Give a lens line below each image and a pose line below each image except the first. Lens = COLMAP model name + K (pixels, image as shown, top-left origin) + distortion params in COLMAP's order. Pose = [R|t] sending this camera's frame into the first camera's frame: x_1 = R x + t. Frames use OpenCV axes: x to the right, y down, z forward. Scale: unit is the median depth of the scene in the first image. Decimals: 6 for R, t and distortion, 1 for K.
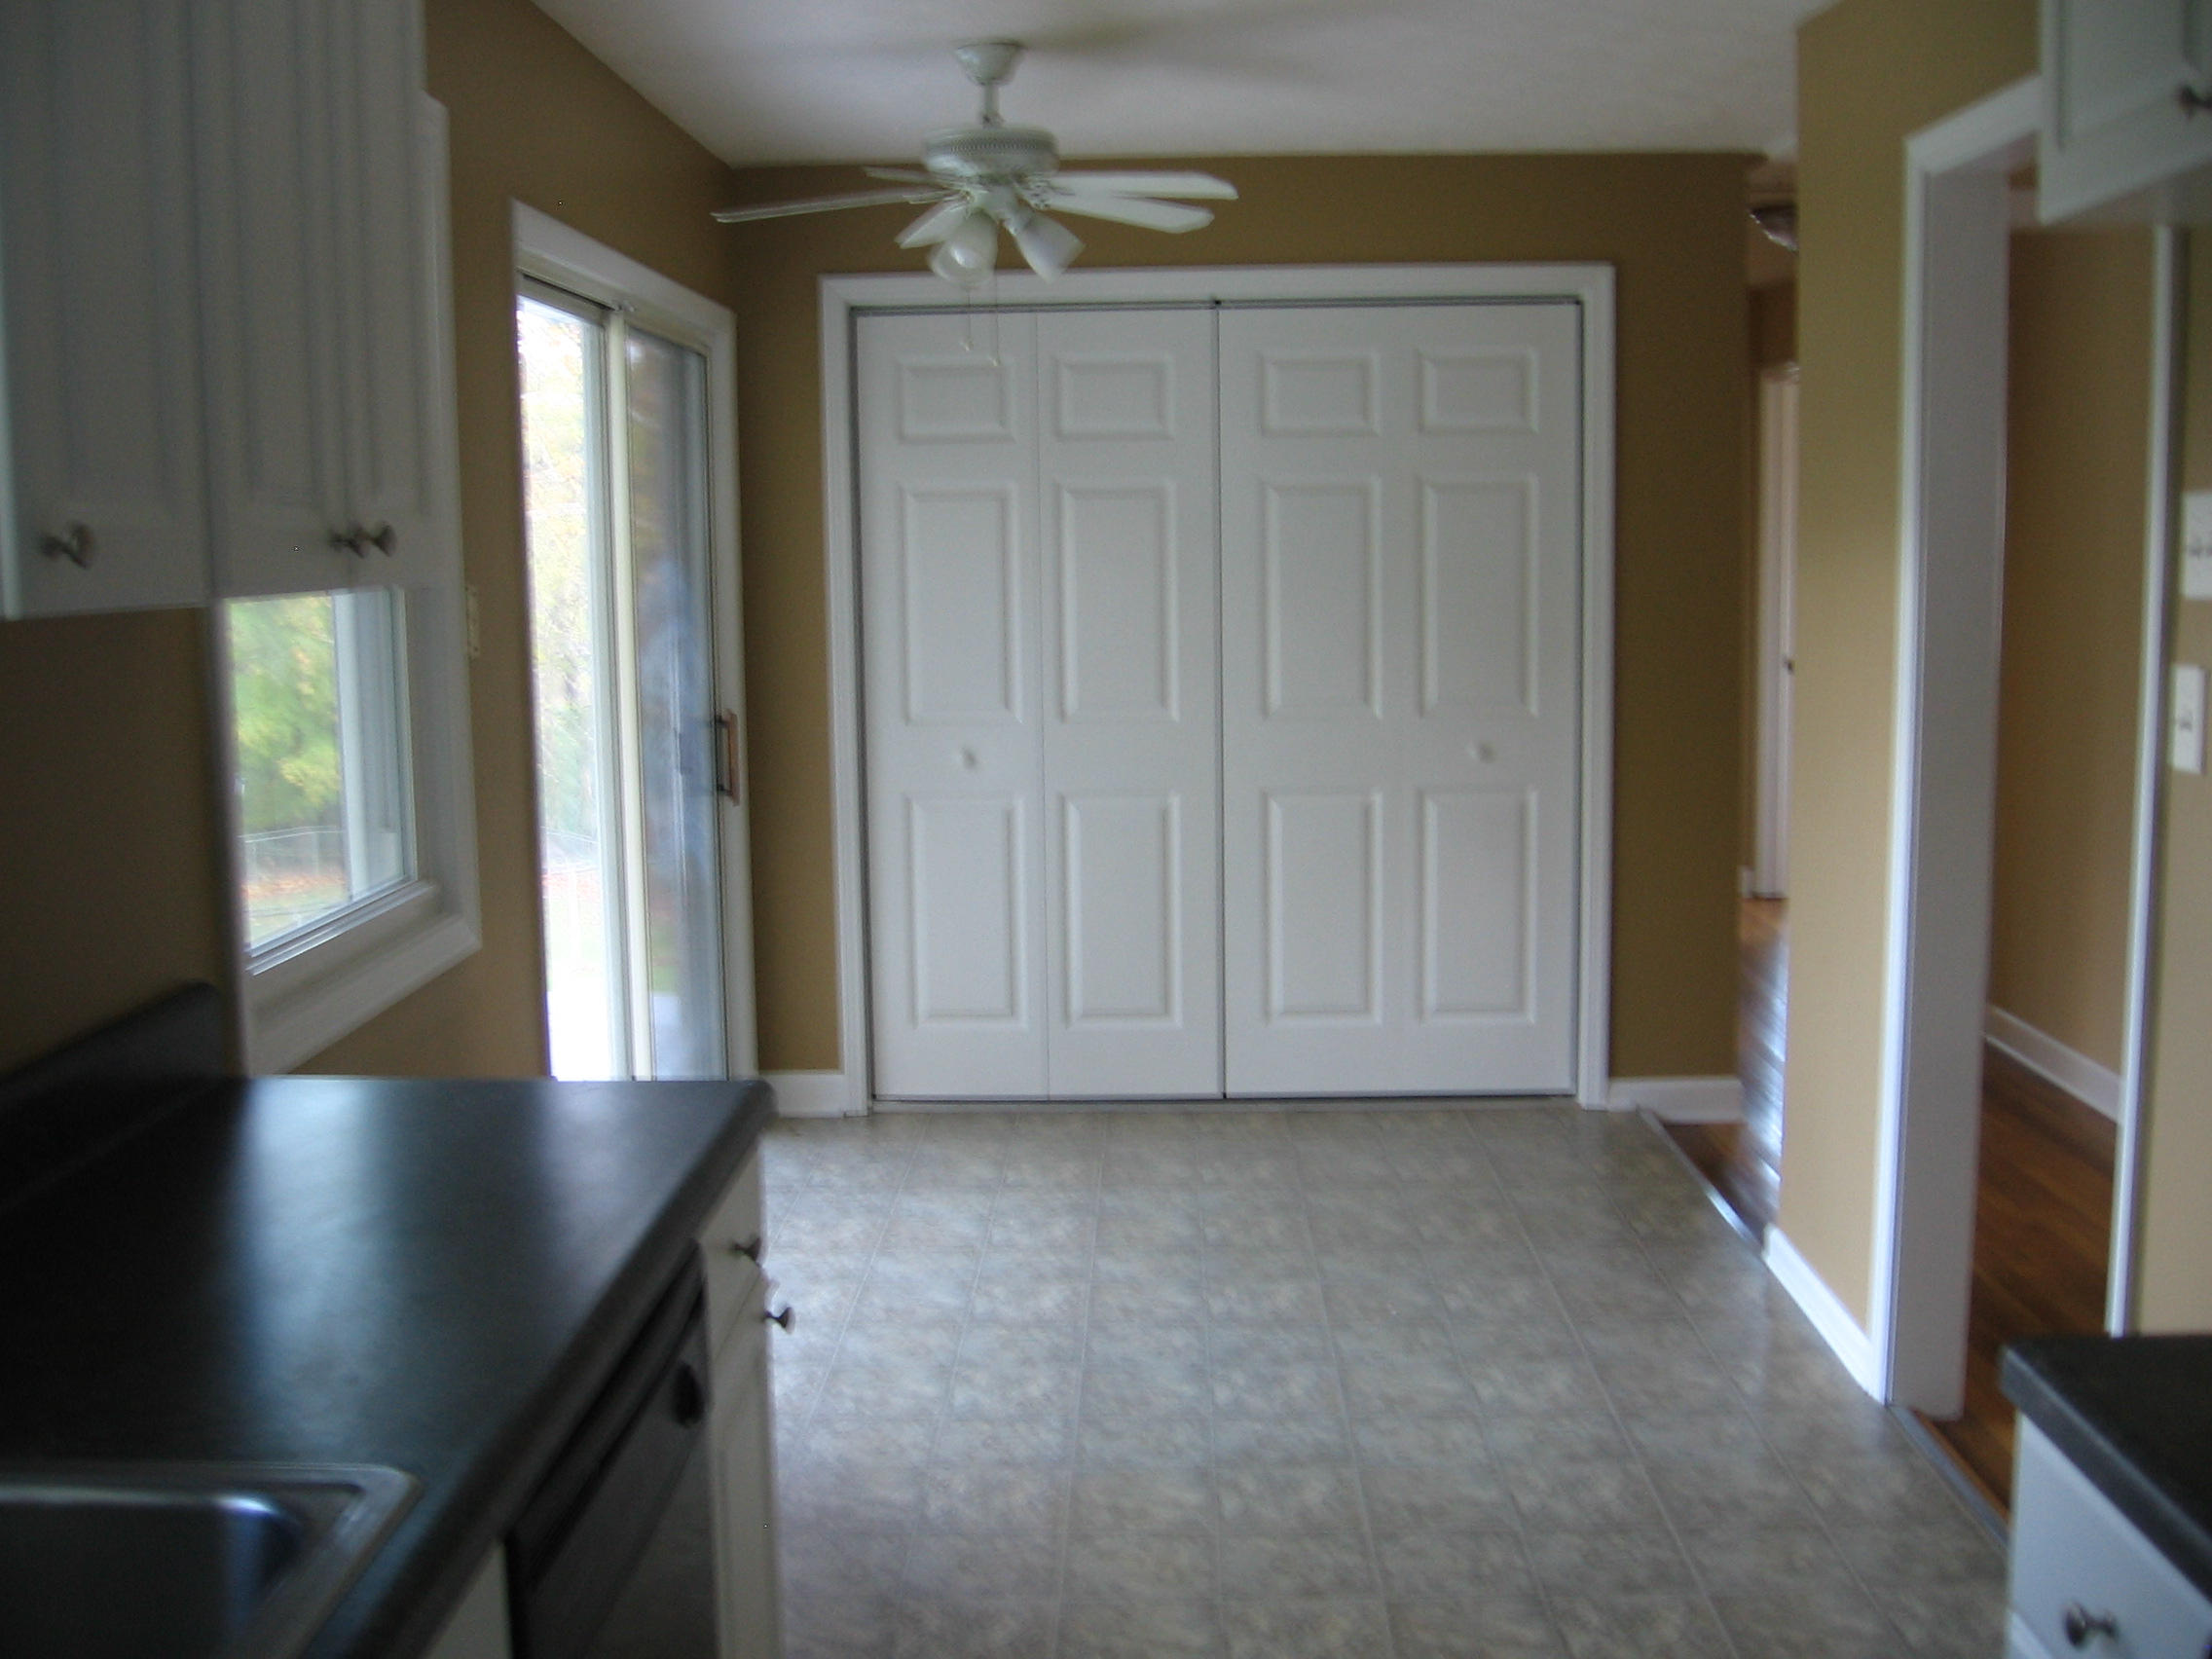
lens RADIAL K [[2331.8, 0, 1106.0], [0, 2331.8, 829.5], [0, 0, 1]] dist [-0.150701, 0.083994]
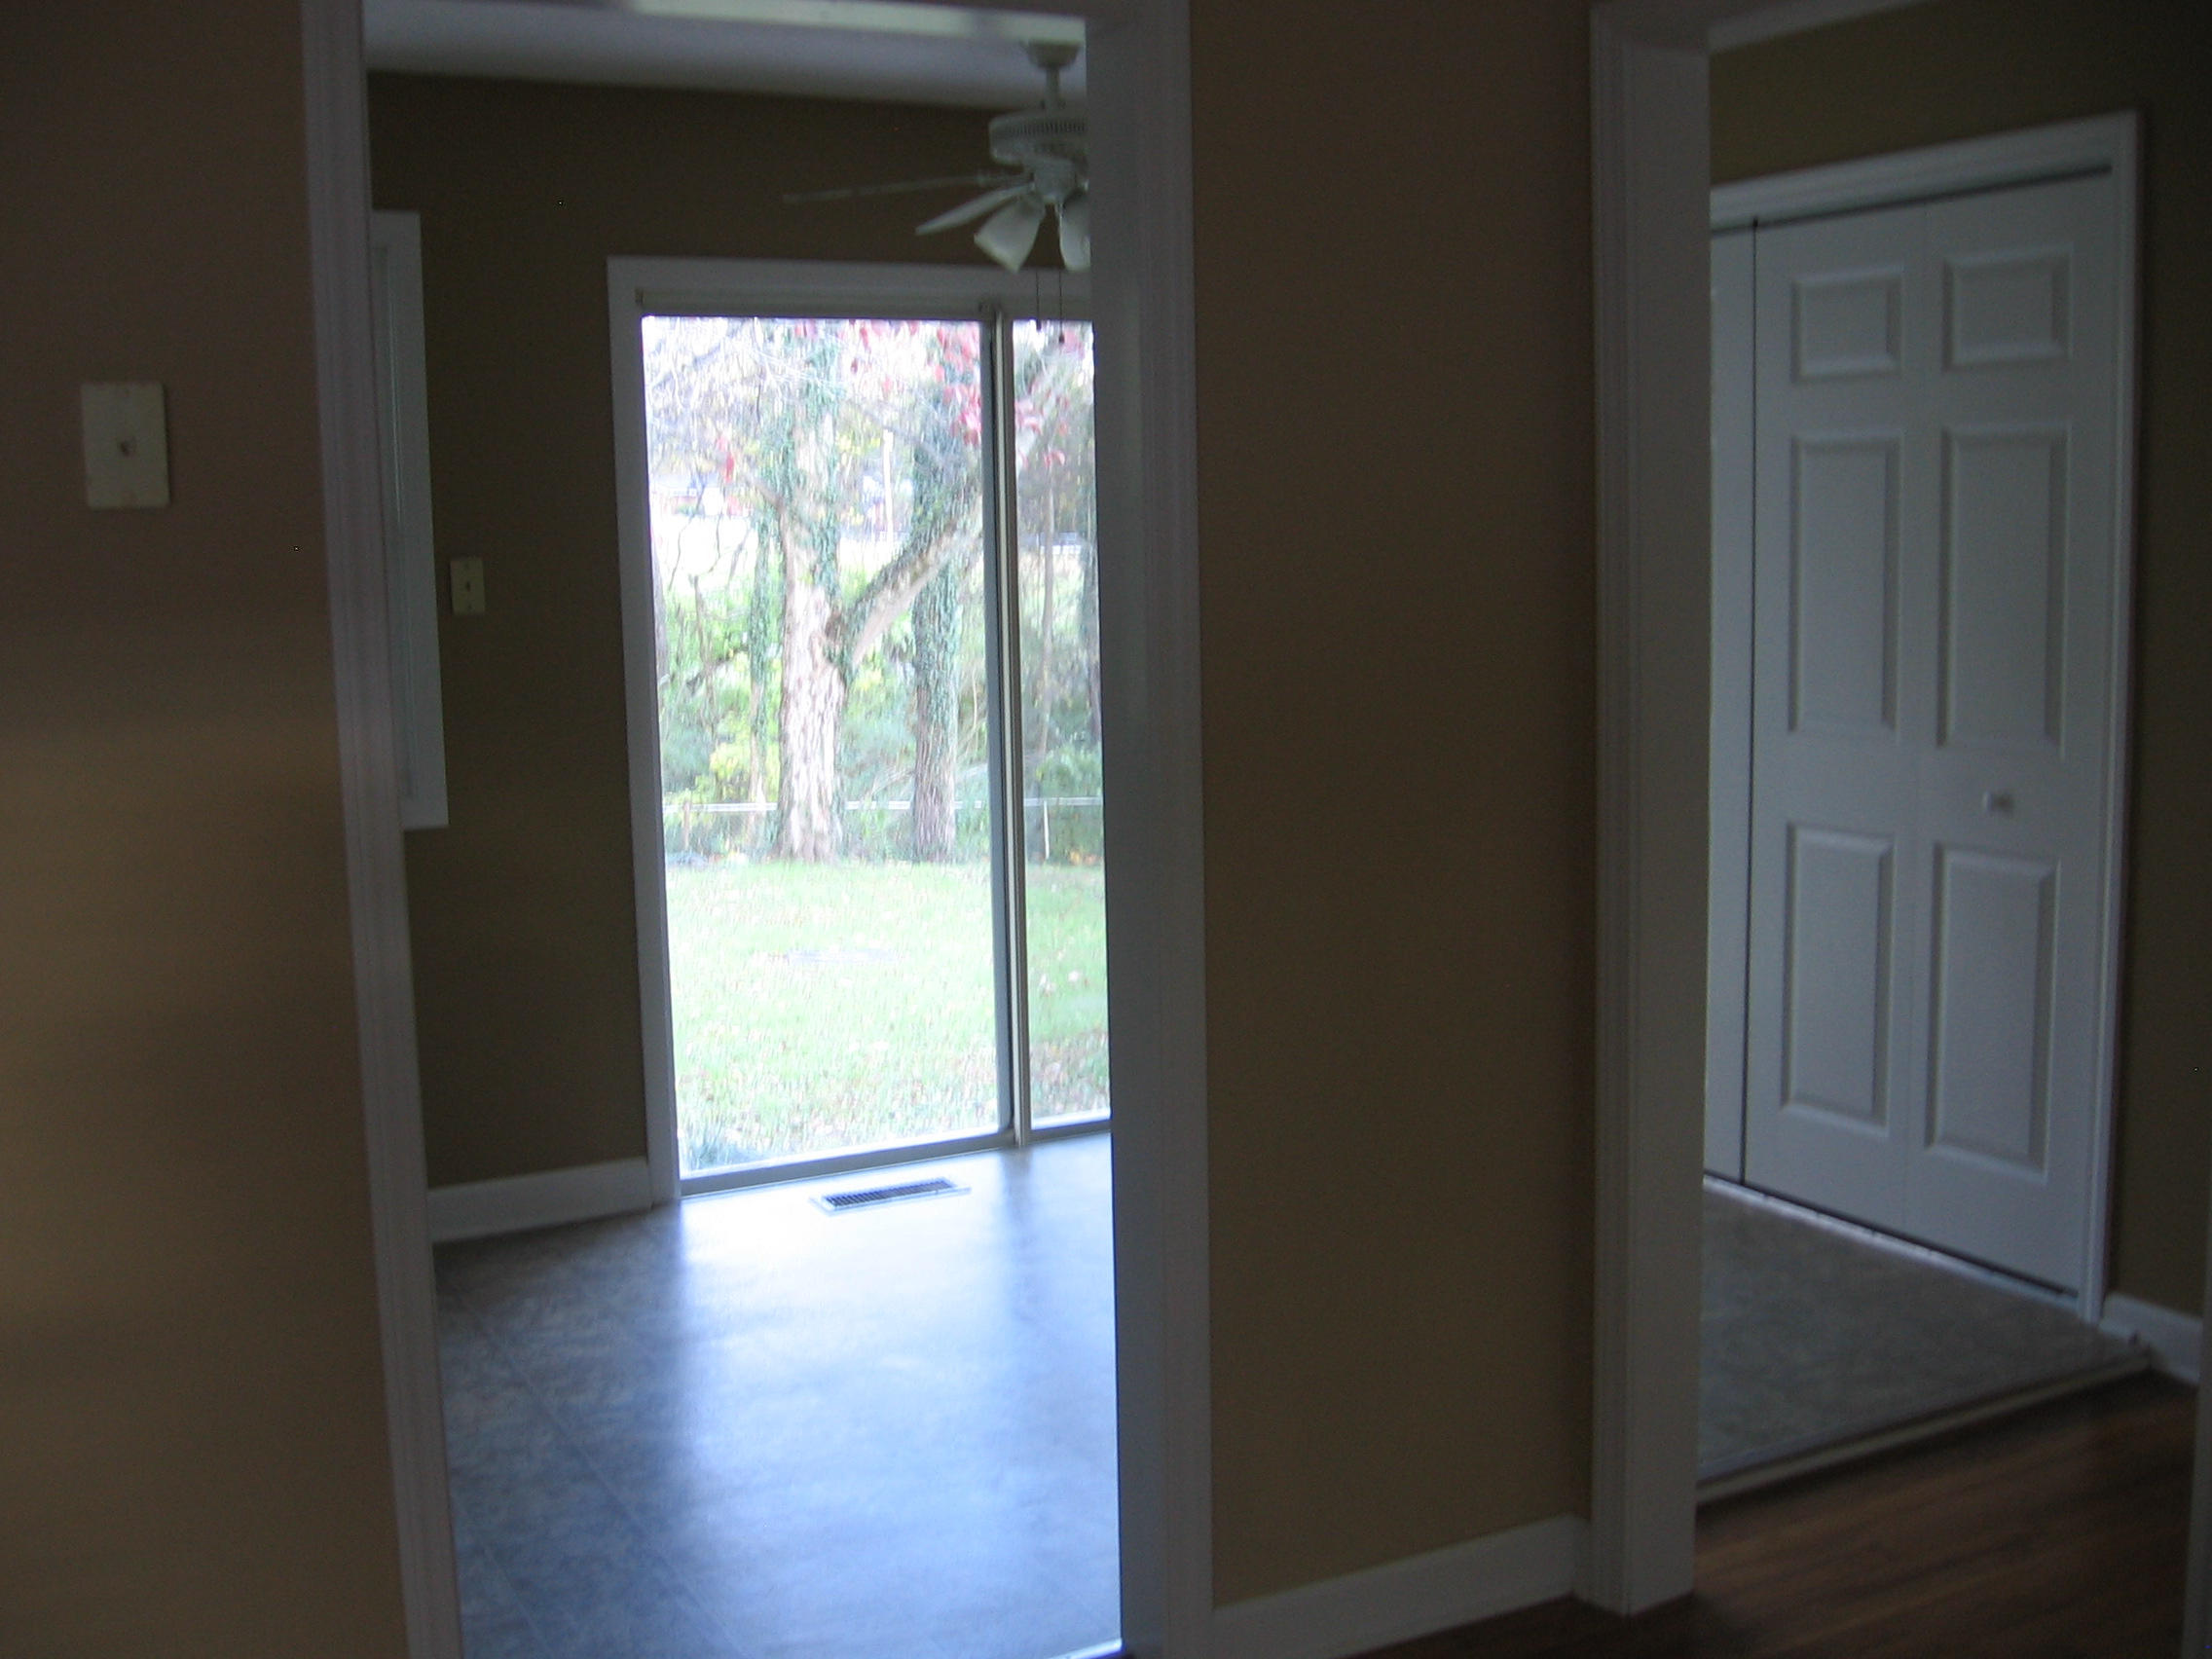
lens RADIAL K [[2331.8, 0, 1106.0], [0, 2331.8, 829.5], [0, 0, 1]] dist [-0.150701, 0.083994]
pose [[0.496135, 0.119379, -0.860000, 0.655166], [-0.104935, 0.991486, 0.077094, -0.051862], [0.861881, 0.051995, 0.504438, 0.400092]]
